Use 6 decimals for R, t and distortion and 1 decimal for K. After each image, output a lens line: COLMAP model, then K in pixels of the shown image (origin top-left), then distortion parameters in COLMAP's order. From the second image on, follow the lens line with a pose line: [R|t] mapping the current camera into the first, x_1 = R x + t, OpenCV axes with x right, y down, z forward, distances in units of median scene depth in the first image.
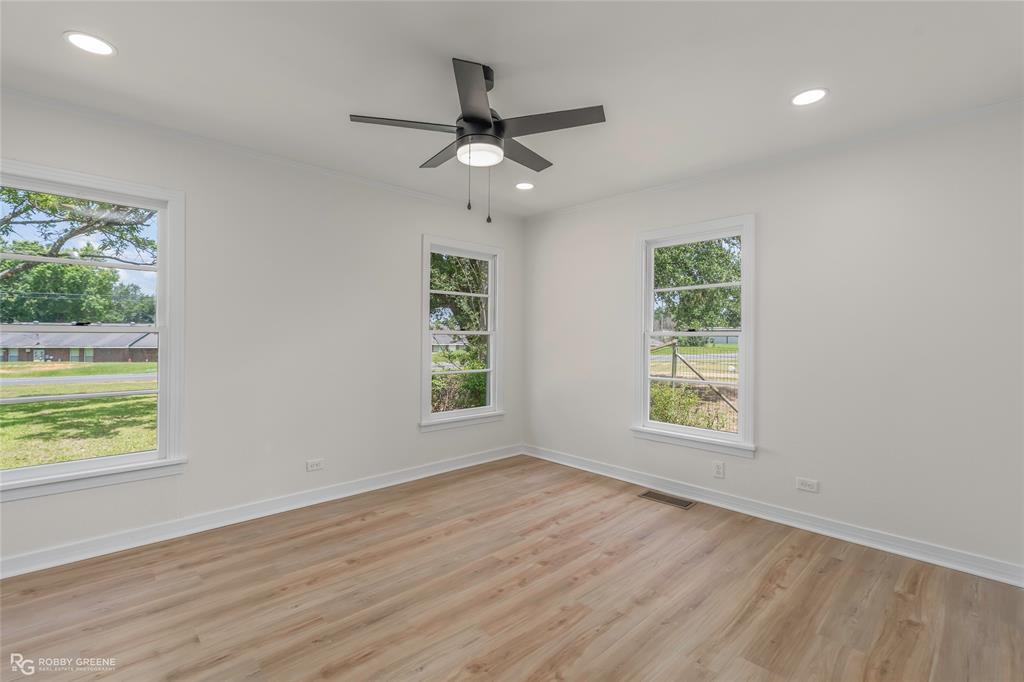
lens RADIAL K [[470.5, 0, 512.0], [0, 470.5, 341.0], [0, 0, 1]] dist [-0.000092, 0.000028]
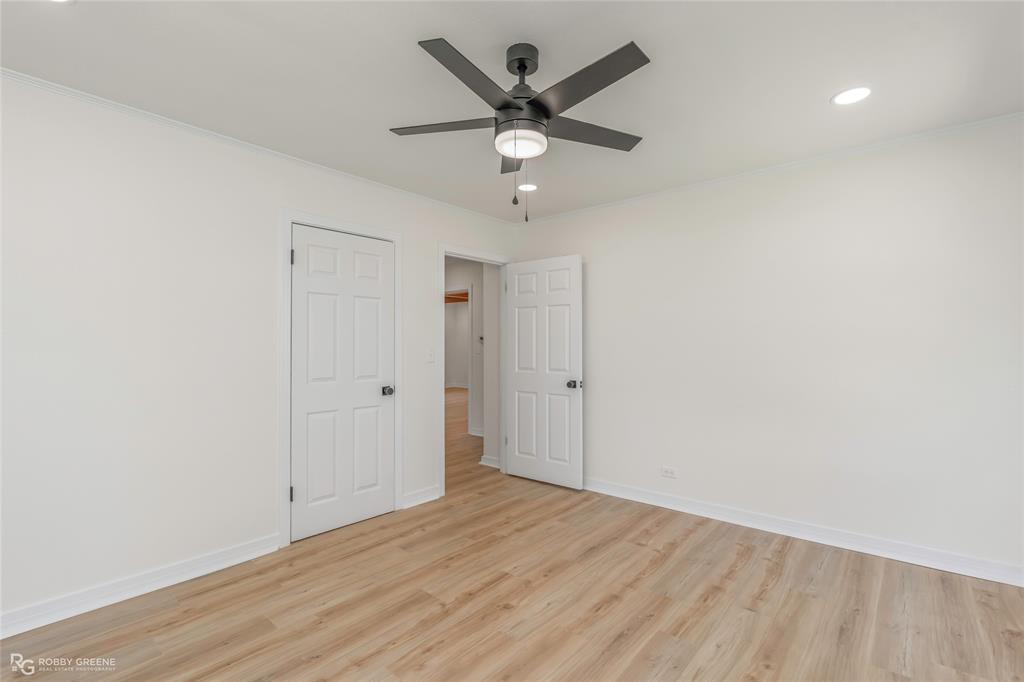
lens RADIAL K [[470.5, 0, 512.0], [0, 470.5, 341.0], [0, 0, 1]] dist [-0.000092, 0.000028]
pose [[-0.995259, -0.007574, -0.096968, 0.035041], [-0.008424, 0.999930, 0.008352, -0.034488], [0.096898, 0.009130, -0.995252, 1.995492]]
